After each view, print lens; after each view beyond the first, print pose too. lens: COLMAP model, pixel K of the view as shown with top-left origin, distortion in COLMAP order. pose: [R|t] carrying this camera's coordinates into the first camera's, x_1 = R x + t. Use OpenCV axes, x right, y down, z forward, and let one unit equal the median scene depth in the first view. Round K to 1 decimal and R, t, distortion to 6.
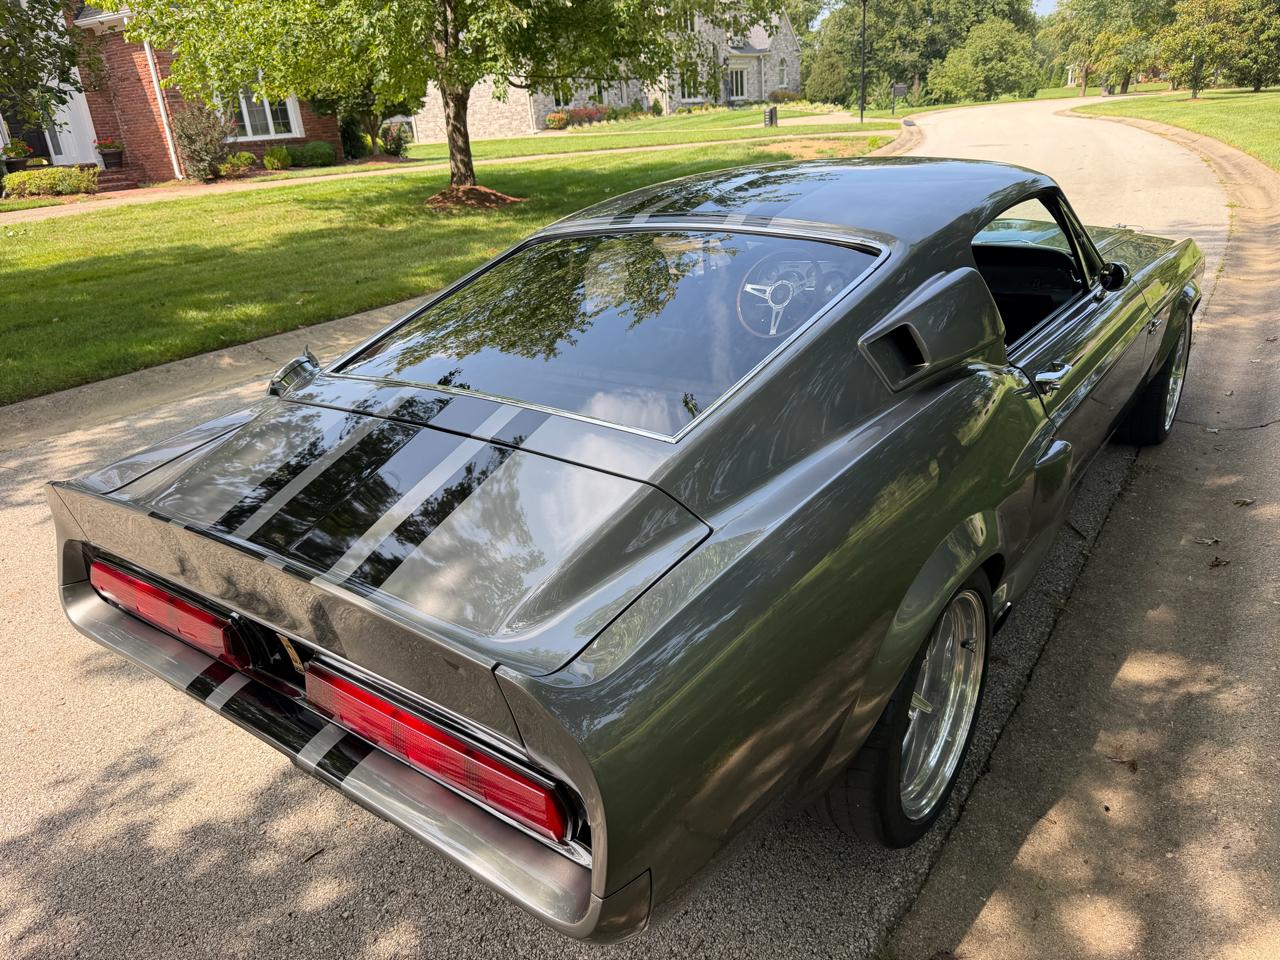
lens RADIAL K [[914.7, 0, 649.6], [0, 914.7, 480.1], [0, 0, 1]] dist [0.020566, -0.031432]
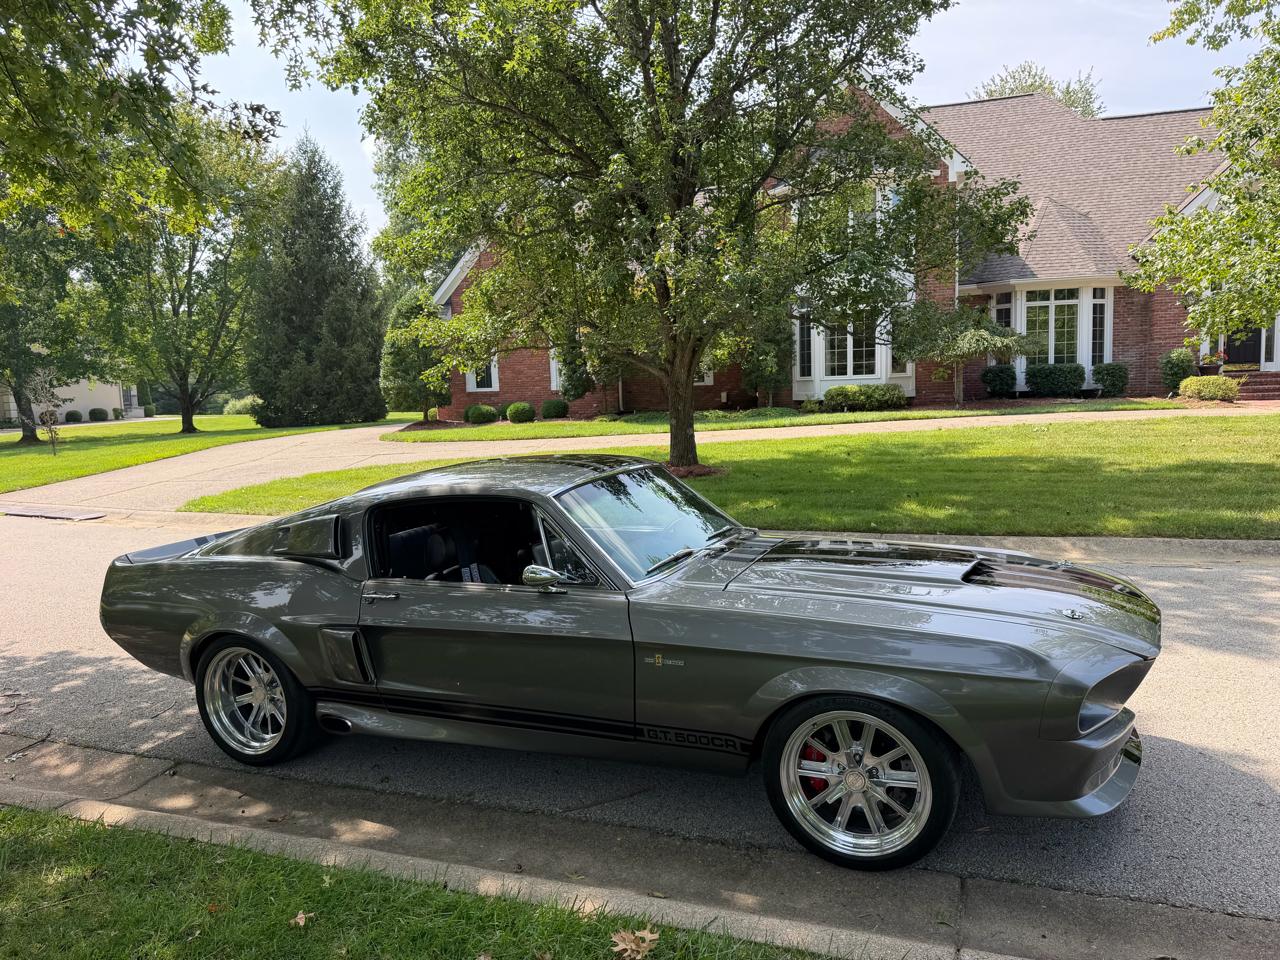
lens RADIAL K [[914.7, 0, 637.2], [0, 914.7, 479.0], [0, 0, 1]] dist [0.020566, -0.031432]
pose [[0.214810, 0.159292, -0.963578, 0.268890], [-0.336785, 0.938176, 0.080013, -0.077352], [0.916751, 0.307331, 0.255177, 0.121231]]
